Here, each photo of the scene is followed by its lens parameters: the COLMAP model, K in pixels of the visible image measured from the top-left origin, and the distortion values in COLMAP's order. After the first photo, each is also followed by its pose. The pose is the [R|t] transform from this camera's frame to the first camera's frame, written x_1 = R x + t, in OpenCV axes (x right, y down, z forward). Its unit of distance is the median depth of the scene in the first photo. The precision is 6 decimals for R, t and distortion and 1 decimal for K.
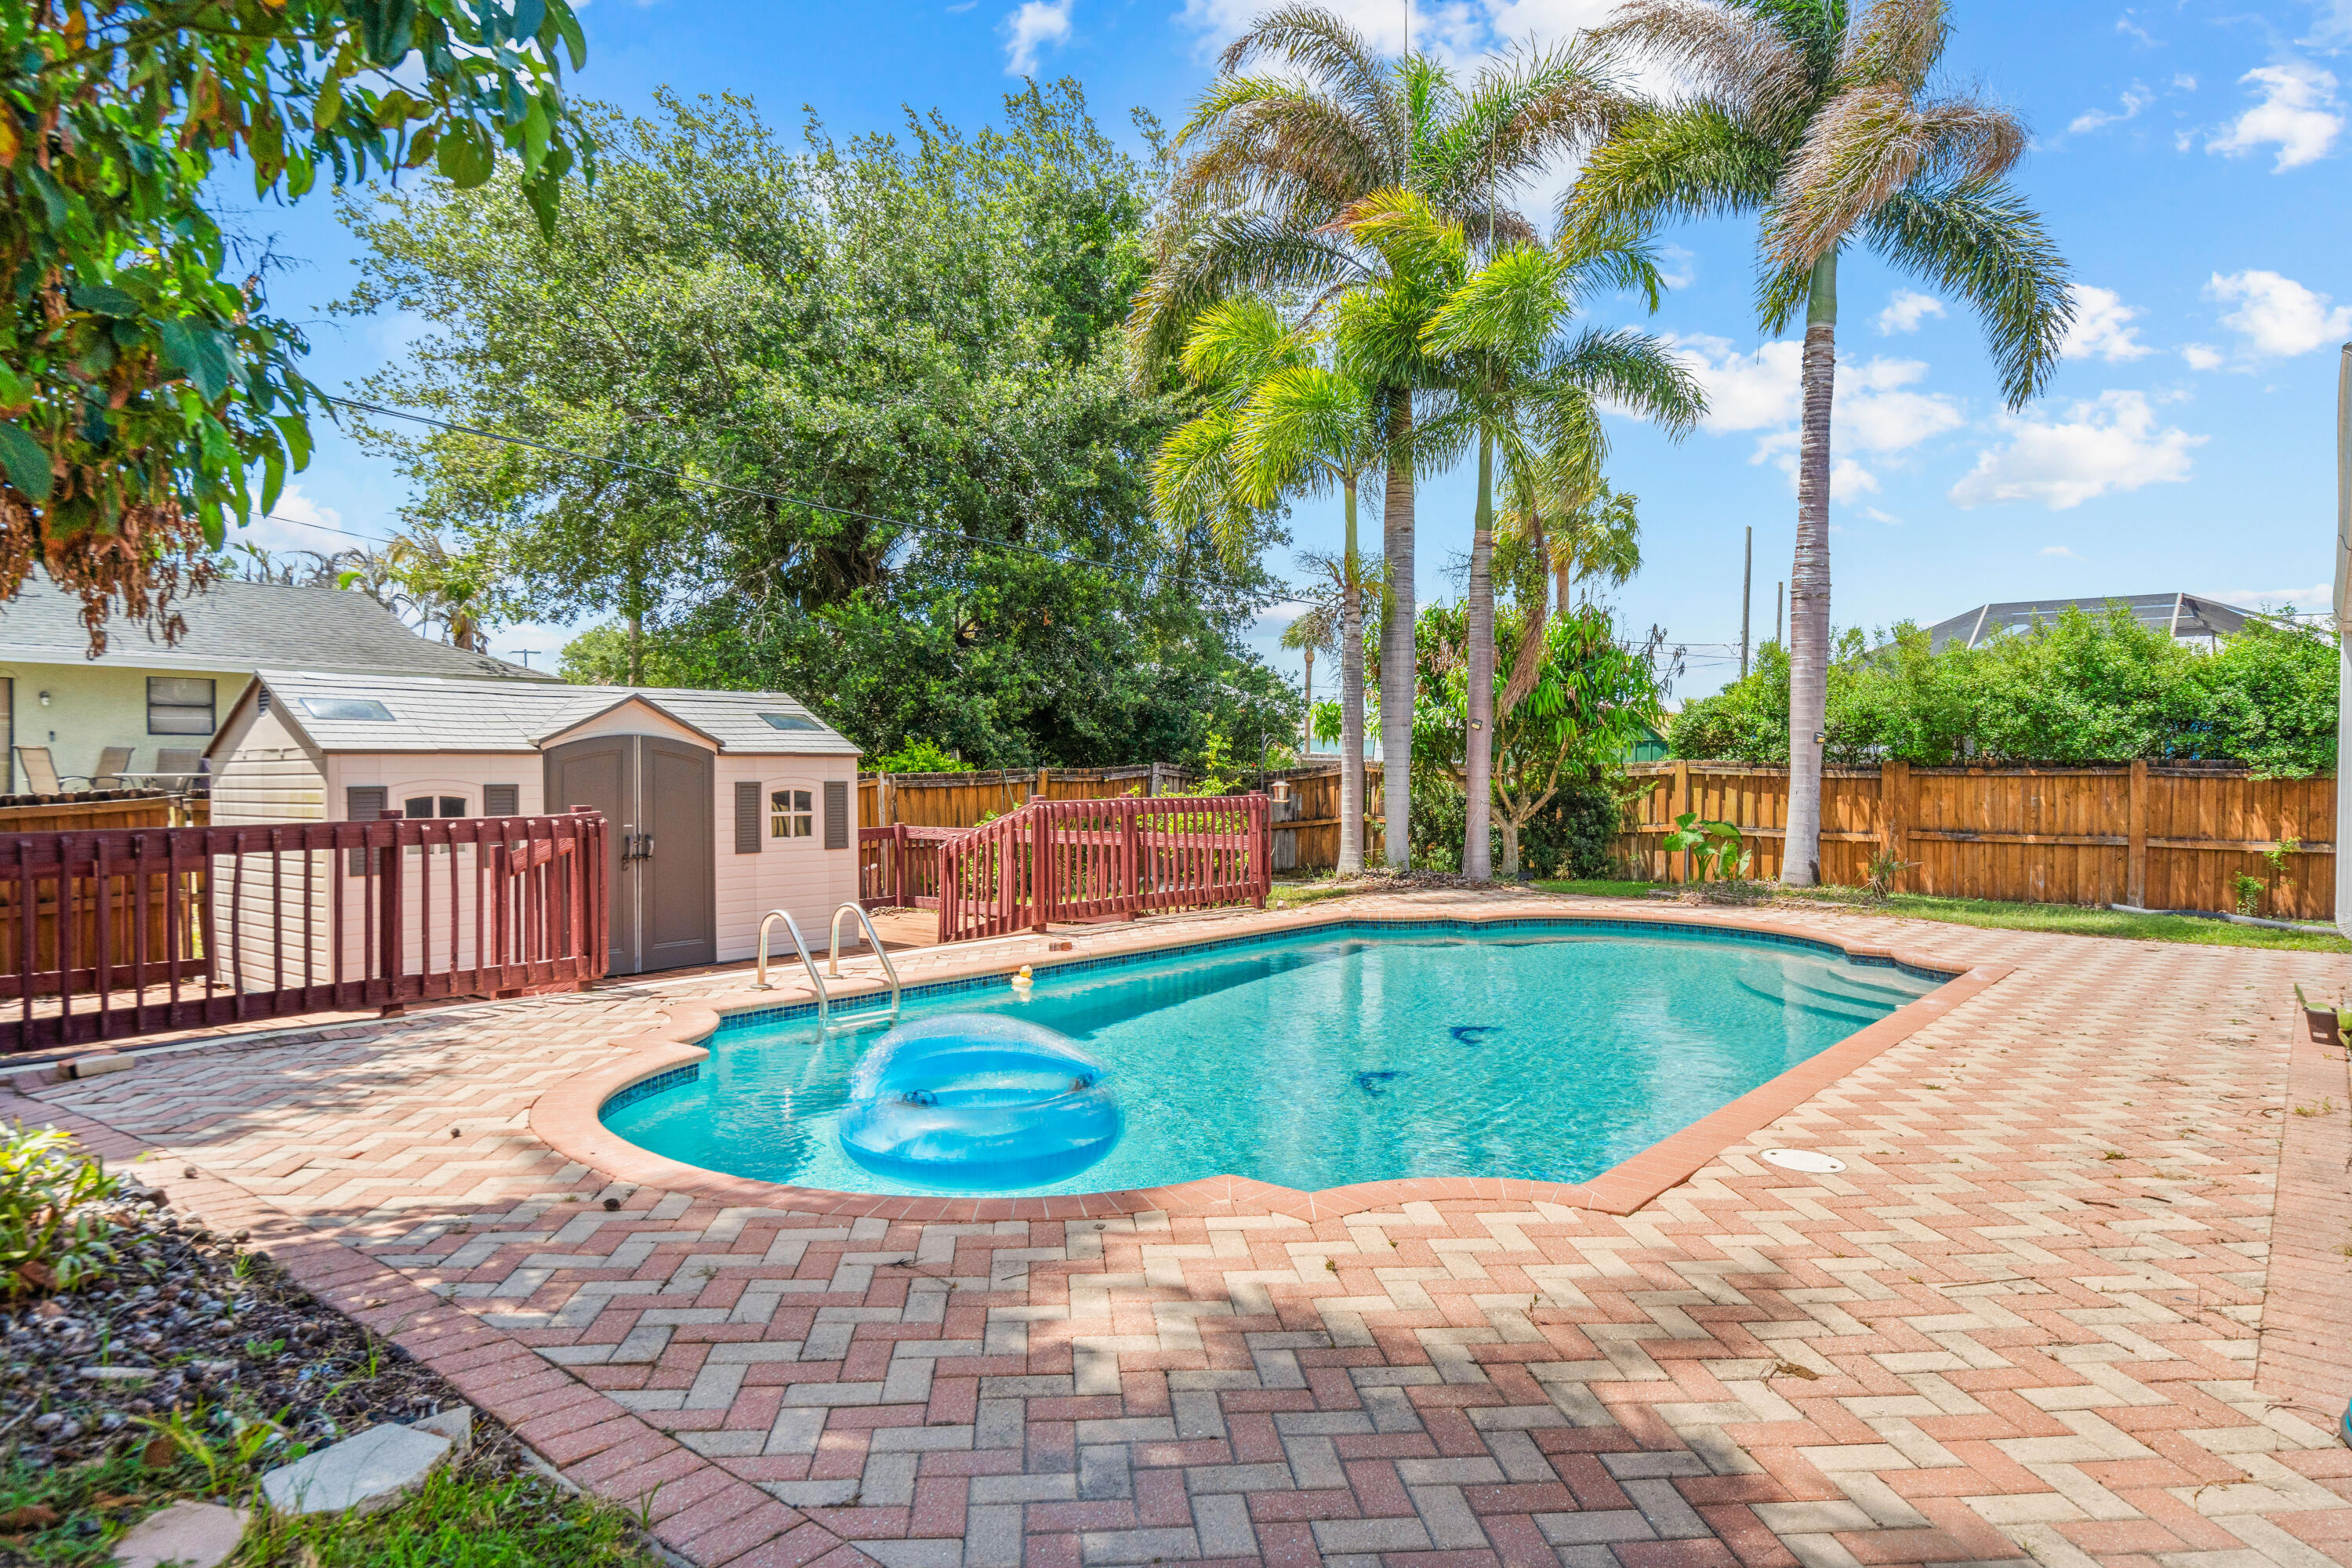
lens RADIAL K [[1388.0, 0, 1195.4], [0, 1388.0, 789.5], [0, 0, 1]] dist [-0.009827, 0.002365]
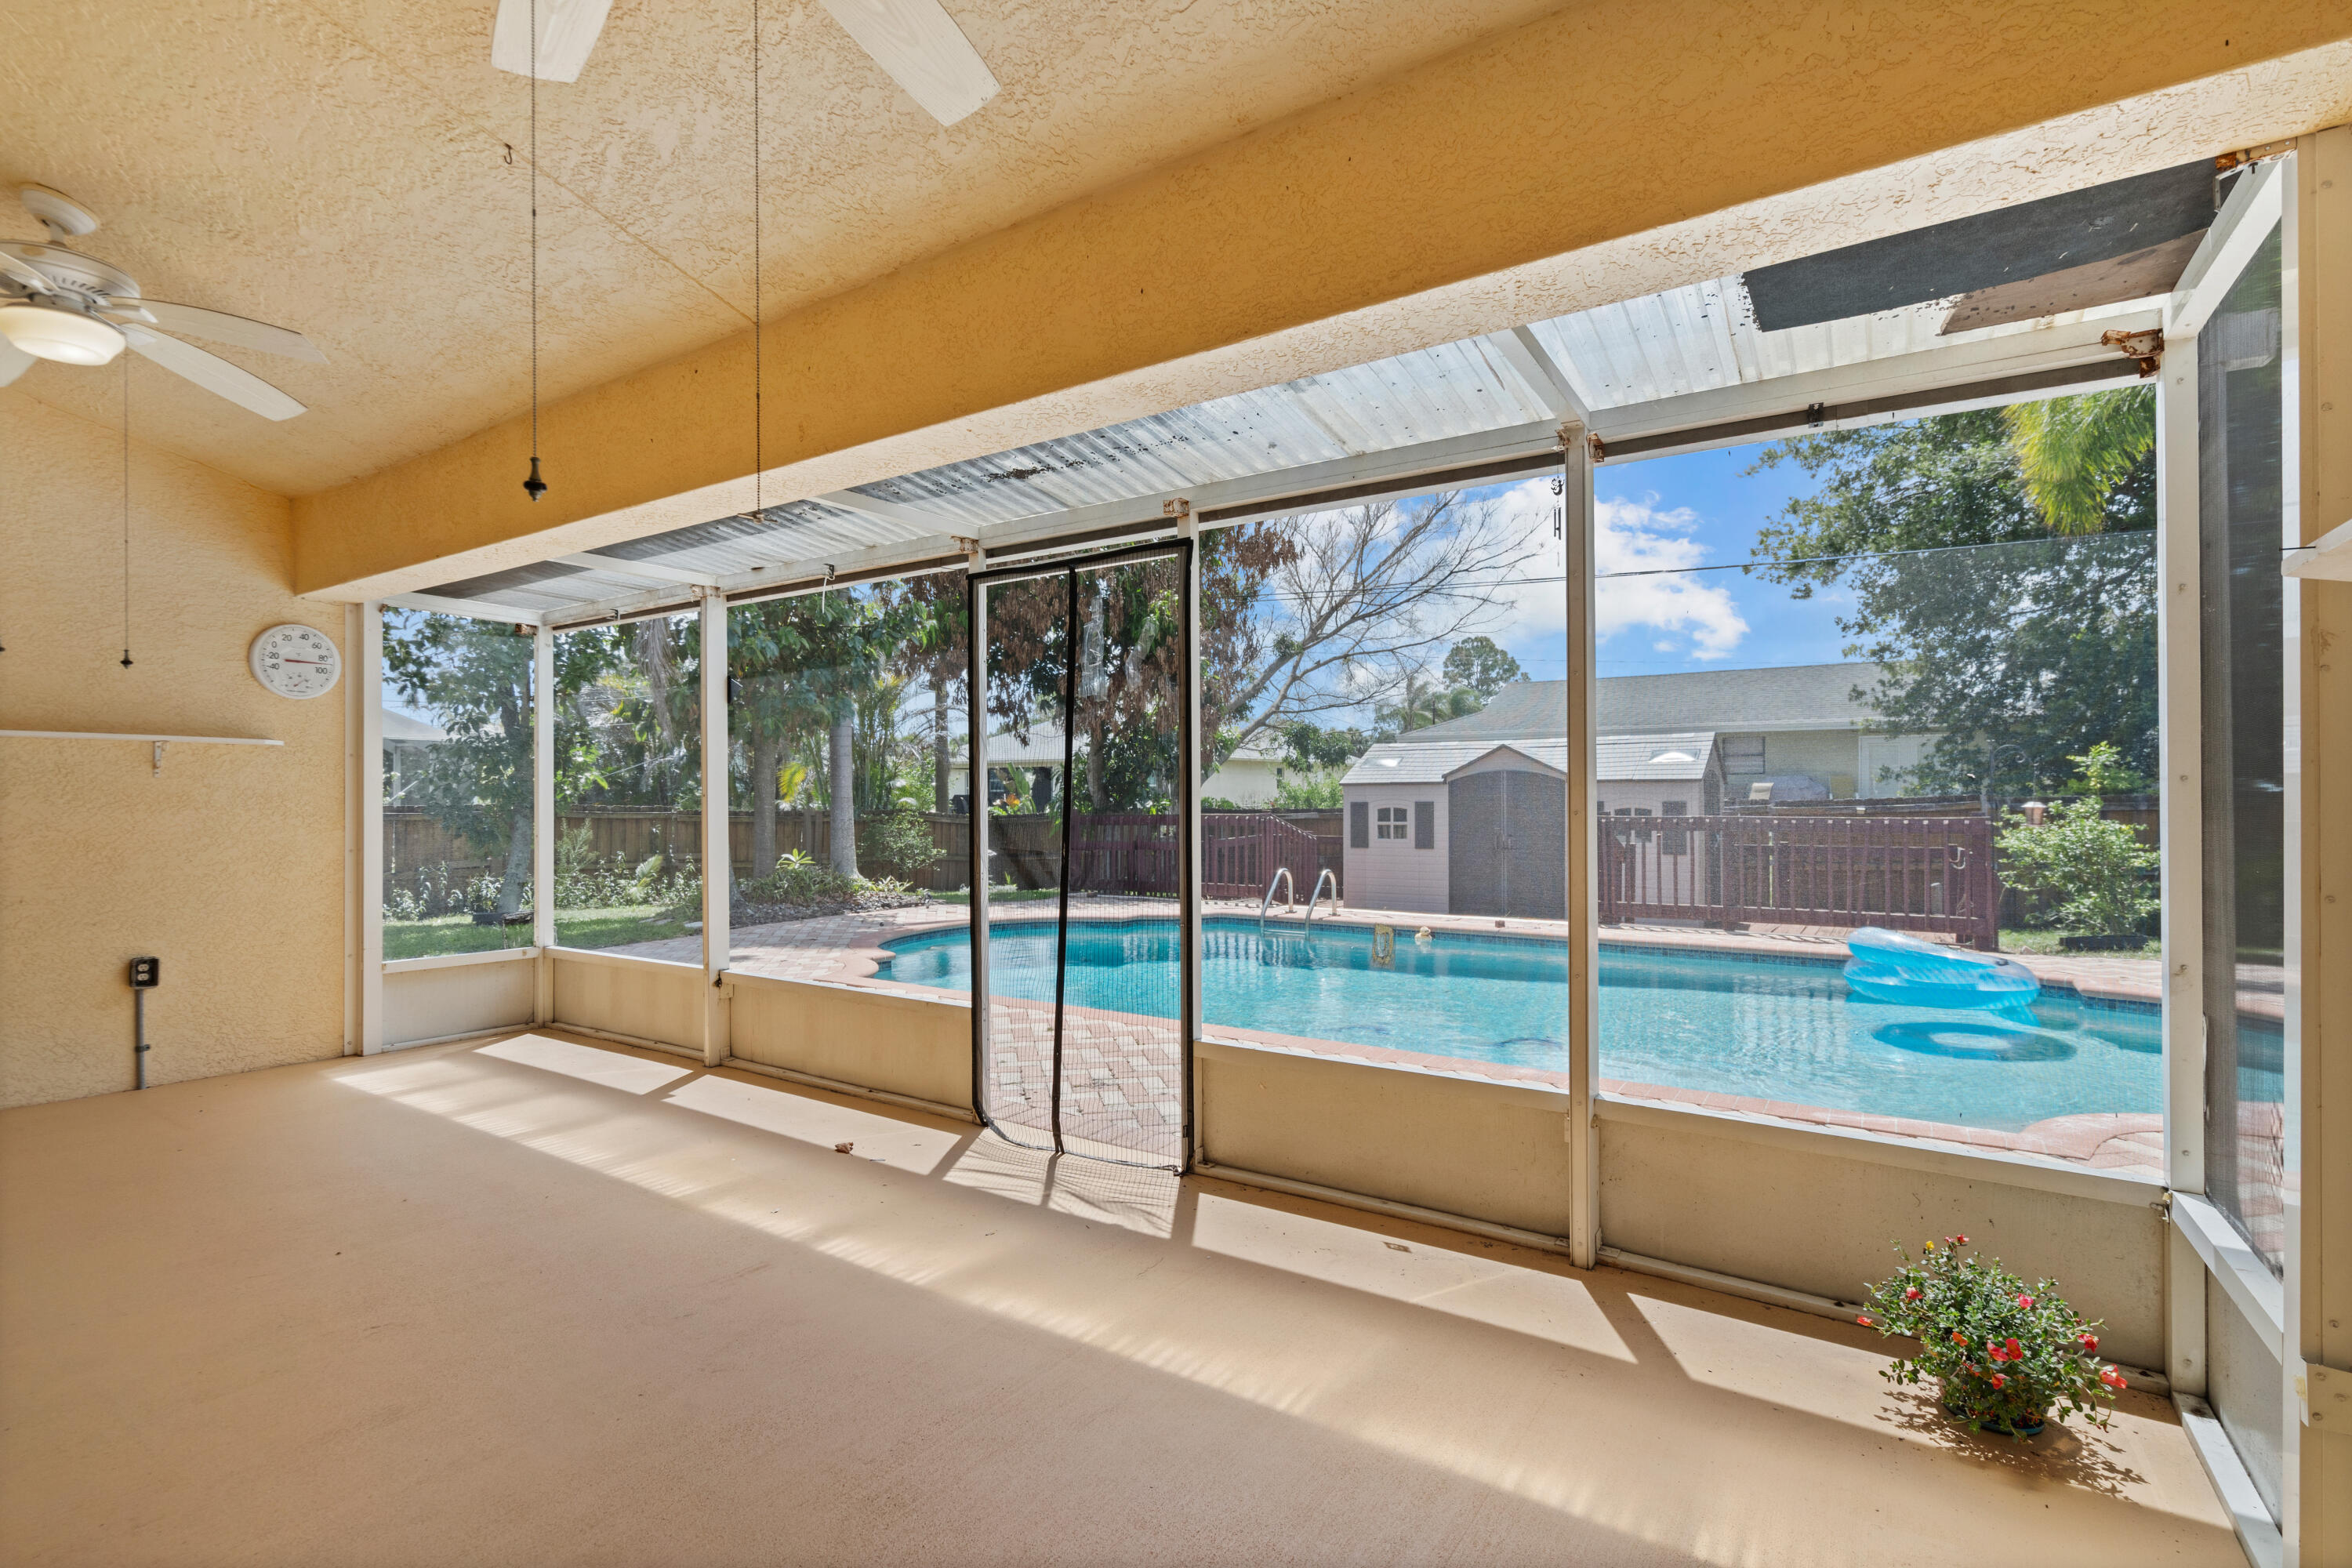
lens RADIAL K [[1086.8, 0, 1176.1], [0, 1086.8, 782.0], [0, 0, 1]] dist [0.002260, 0.000996]
pose [[0.094232, -0.017617, -0.995394, 0.573152], [-0.015079, 0.999703, -0.019121, 0.001813], [0.995436, 0.016812, 0.093939, 0.378719]]
